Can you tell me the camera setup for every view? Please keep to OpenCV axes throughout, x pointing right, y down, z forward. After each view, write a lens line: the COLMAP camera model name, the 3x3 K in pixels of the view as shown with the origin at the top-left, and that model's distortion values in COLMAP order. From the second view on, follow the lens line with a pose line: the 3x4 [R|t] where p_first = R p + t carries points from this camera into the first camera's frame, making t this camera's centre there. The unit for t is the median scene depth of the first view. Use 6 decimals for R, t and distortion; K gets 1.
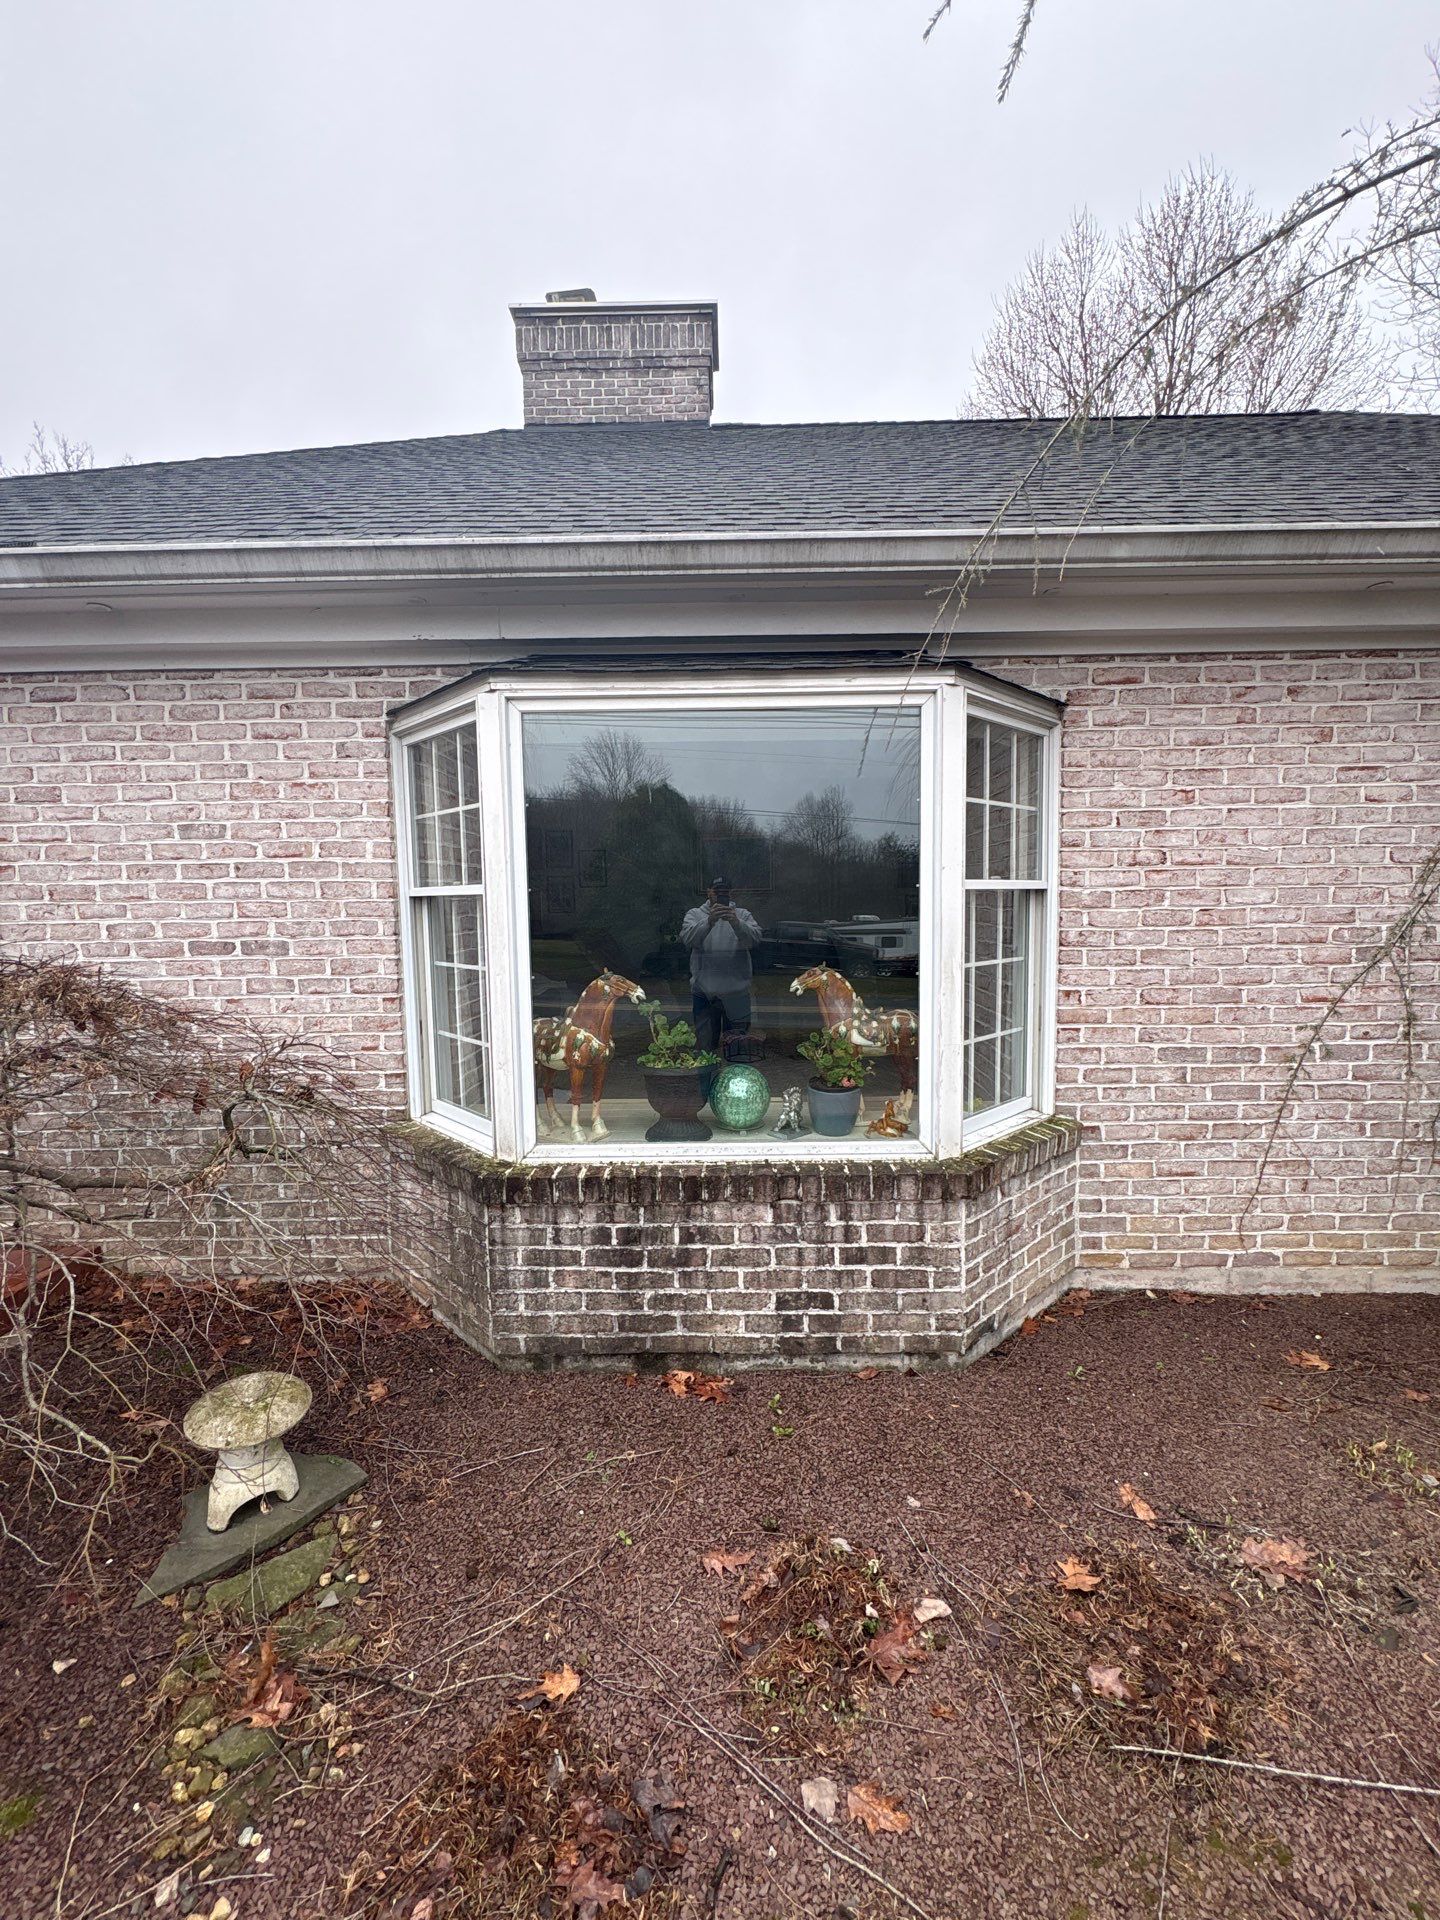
lens RADIAL K [[782.3, 0, 721.2], [0, 782.3, 953.2], [0, 0, 1]] dist [0.003983, 0.000393]
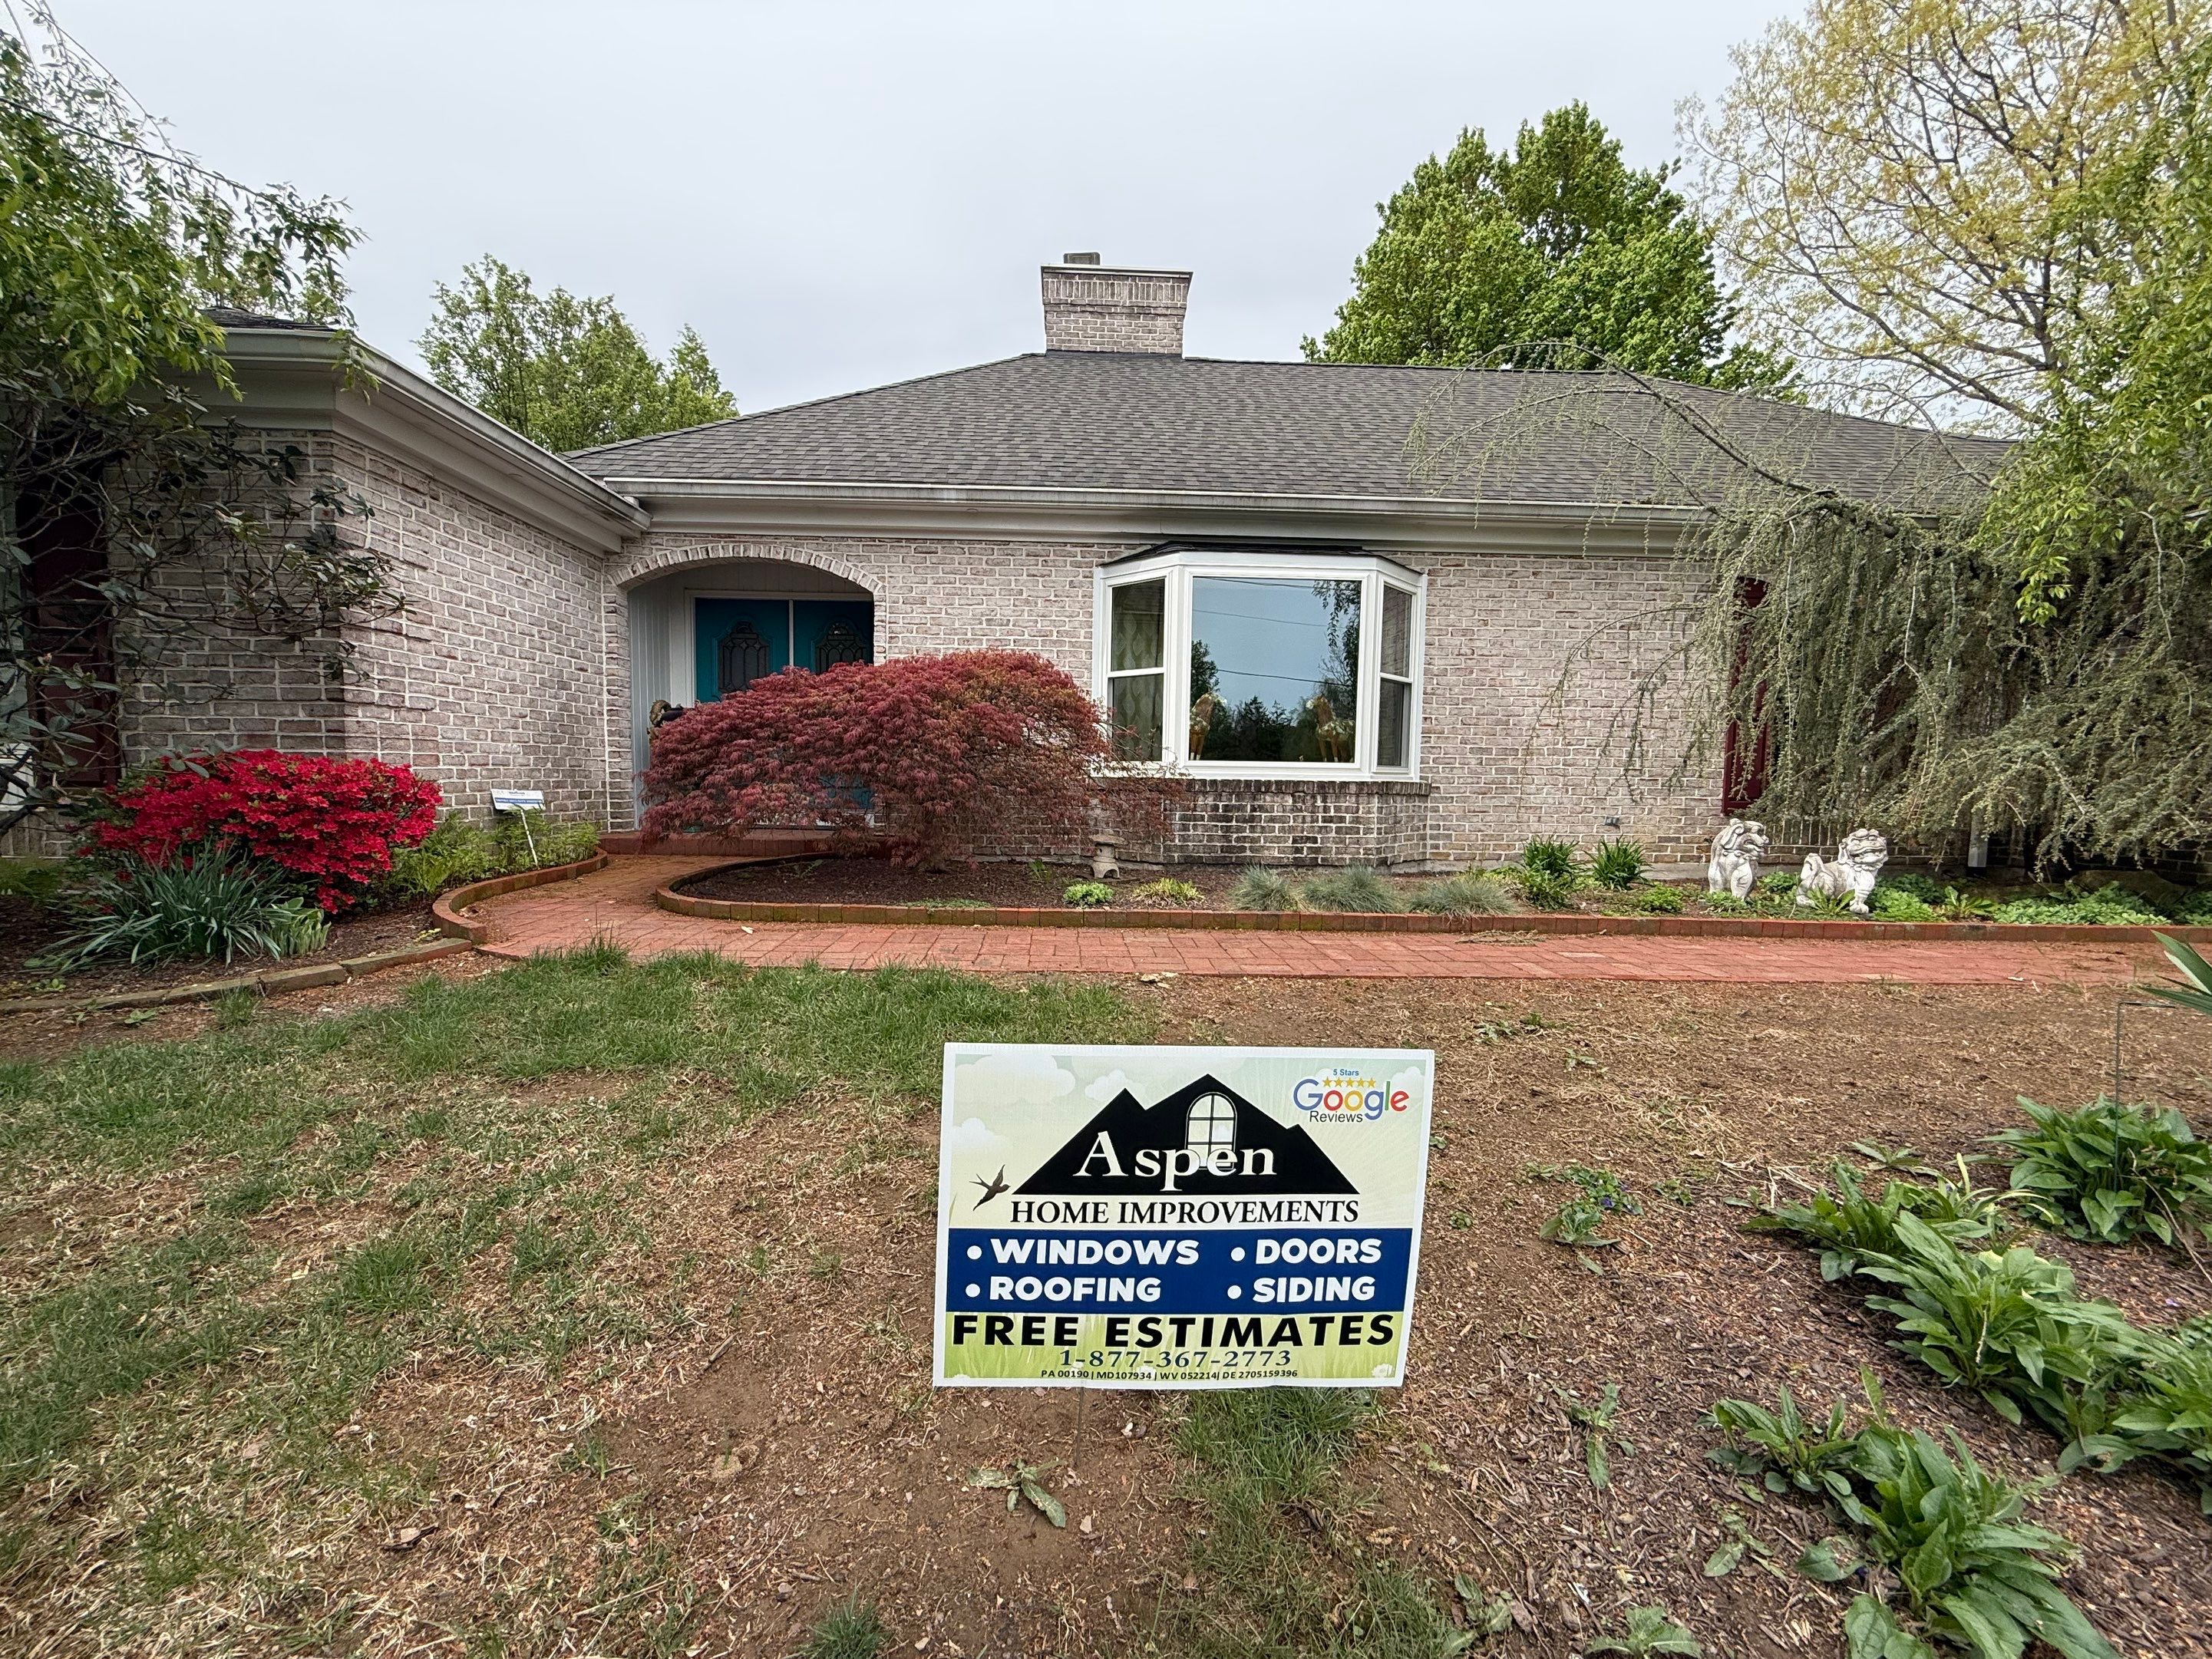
lens RADIAL K [[901.2, 0, 1105.0], [0, 901.2, 834.7], [0, 0, 1]] dist [0.003983, 0.000393]
pose [[0.998245, 0.024222, 0.054046, -0.512837], [-0.023796, 0.999681, -0.008510, 0.399649], [-0.054235, 0.007209, 0.998502, -1.301961]]
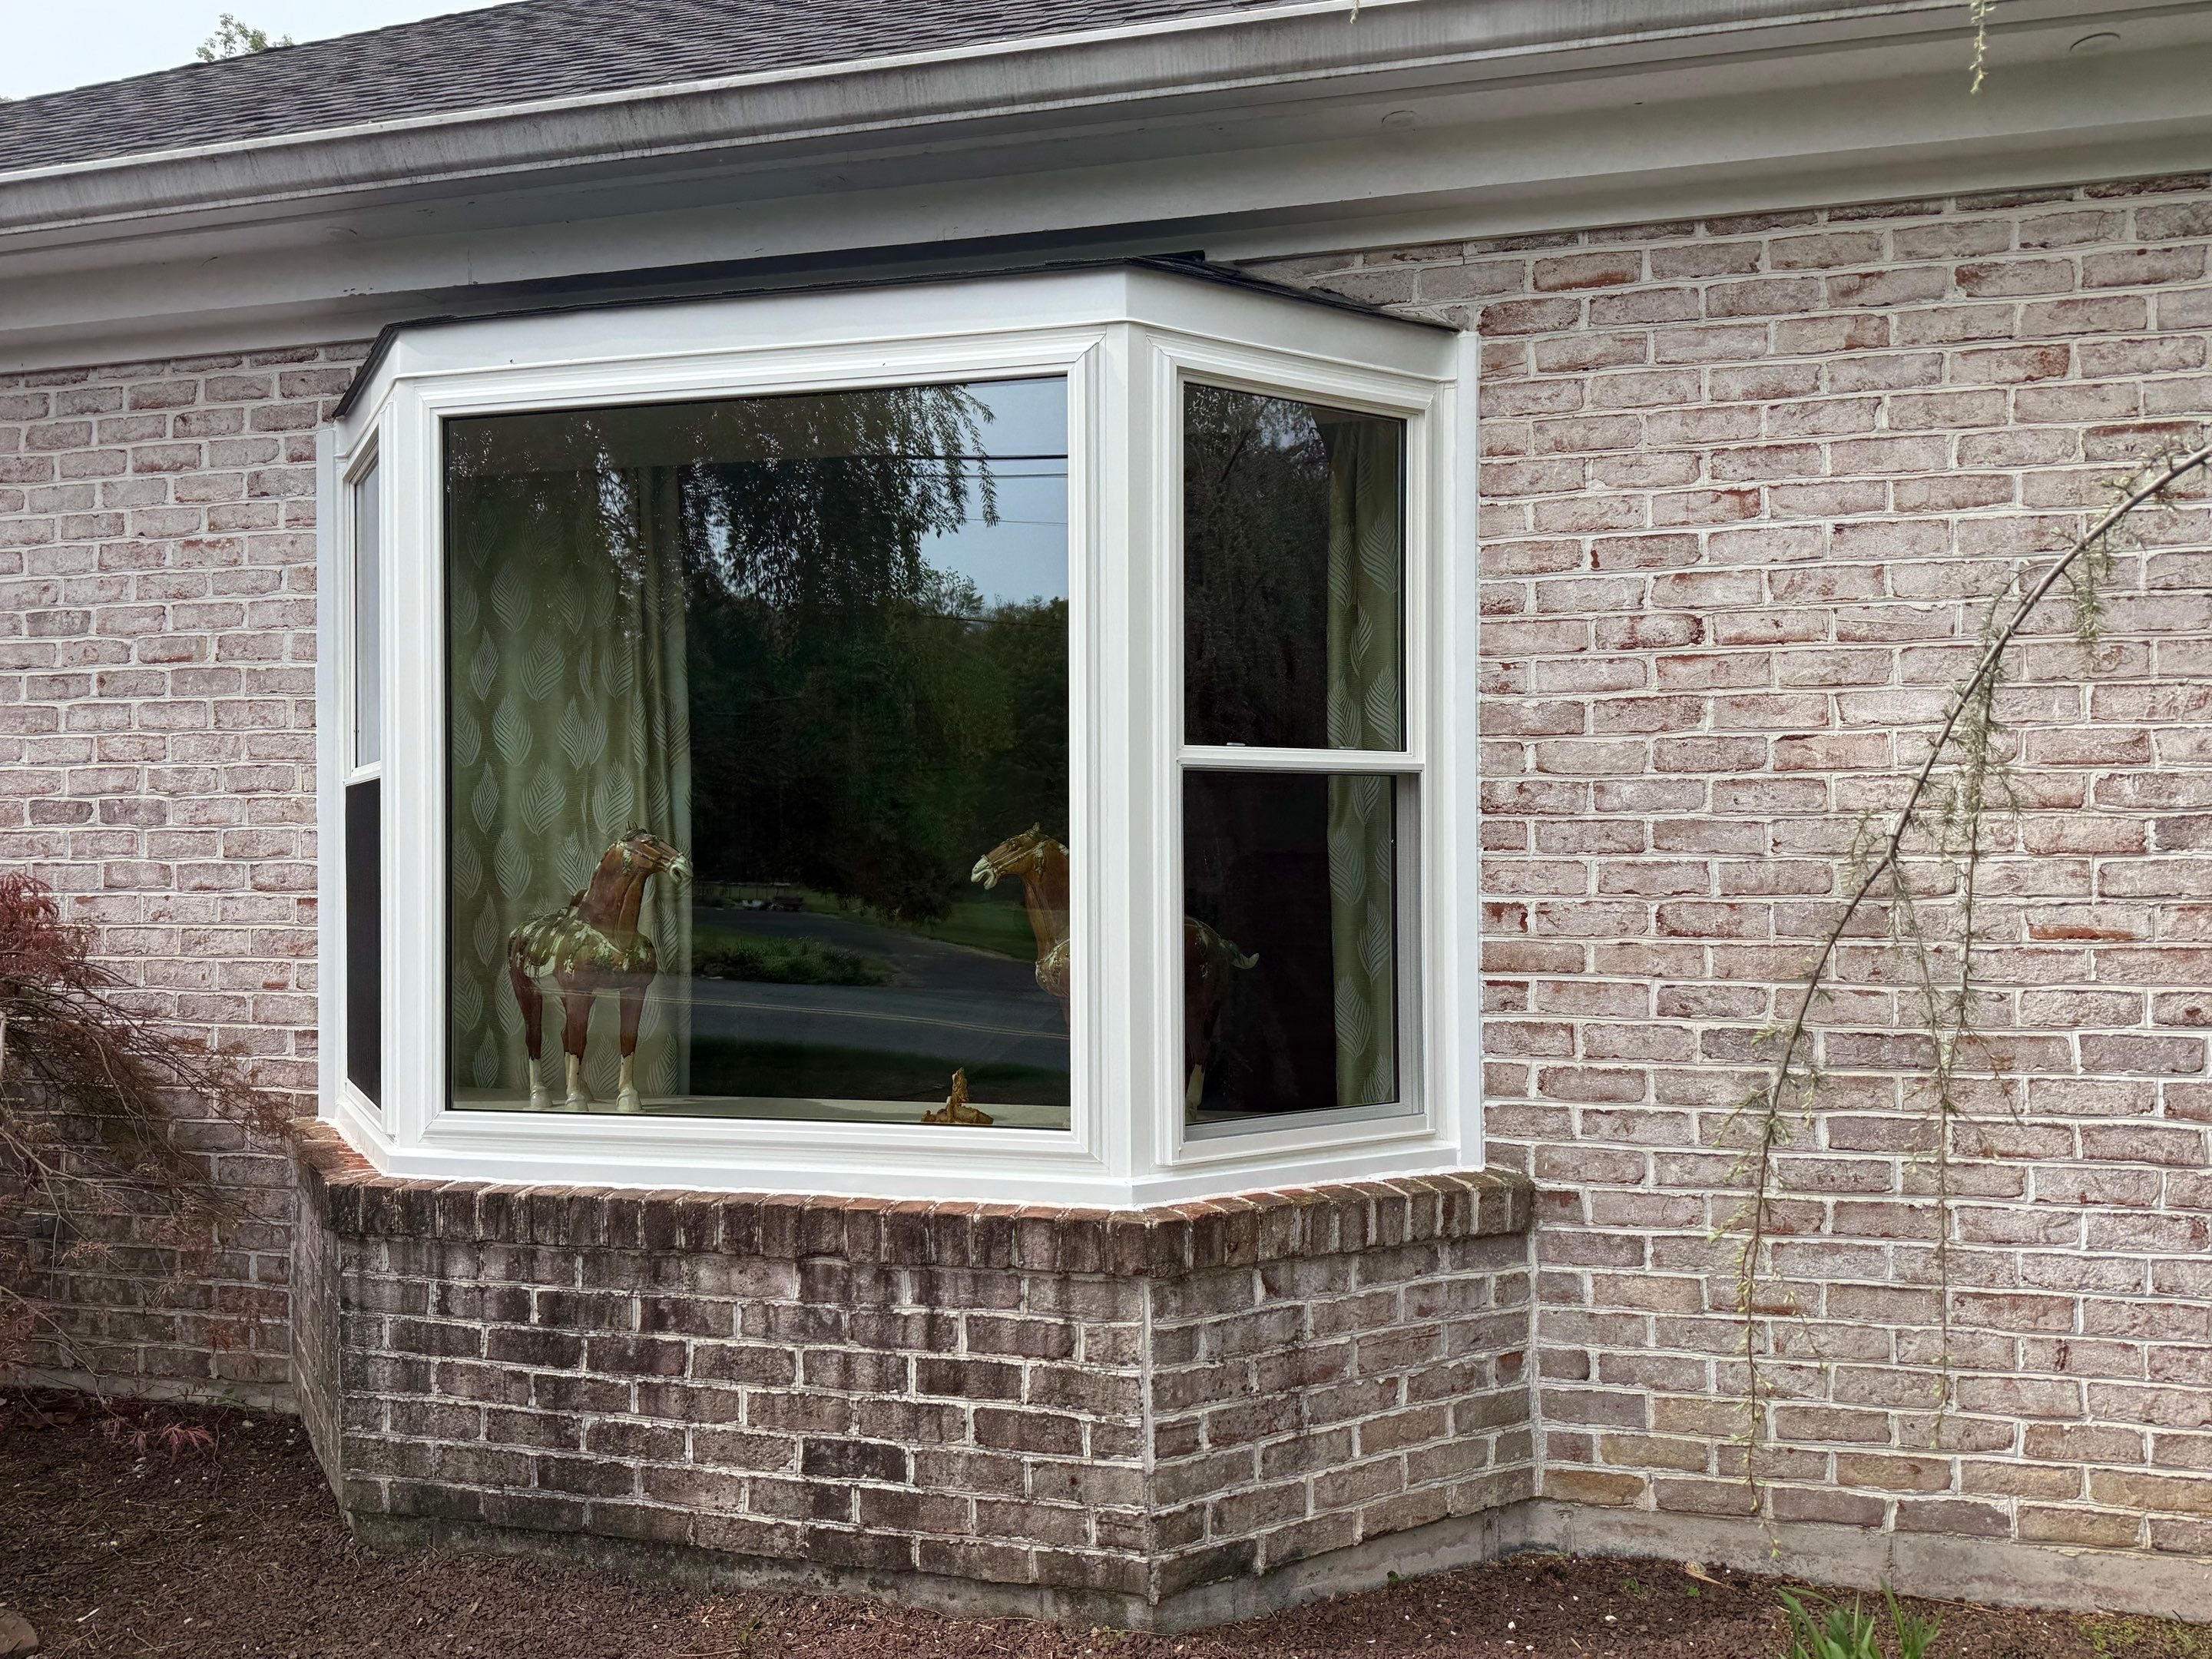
lens RADIAL K [[1649.2, 0, 1111.6], [0, 1649.2, 830.7], [0, 0, 1]] dist [0.031558, -0.044972]
pose [[0.972211, 0.005465, -0.234043, 0.458017], [-0.025941, 0.996086, -0.084499, 0.097740], [0.232665, 0.088222, 0.968547, -0.061788]]
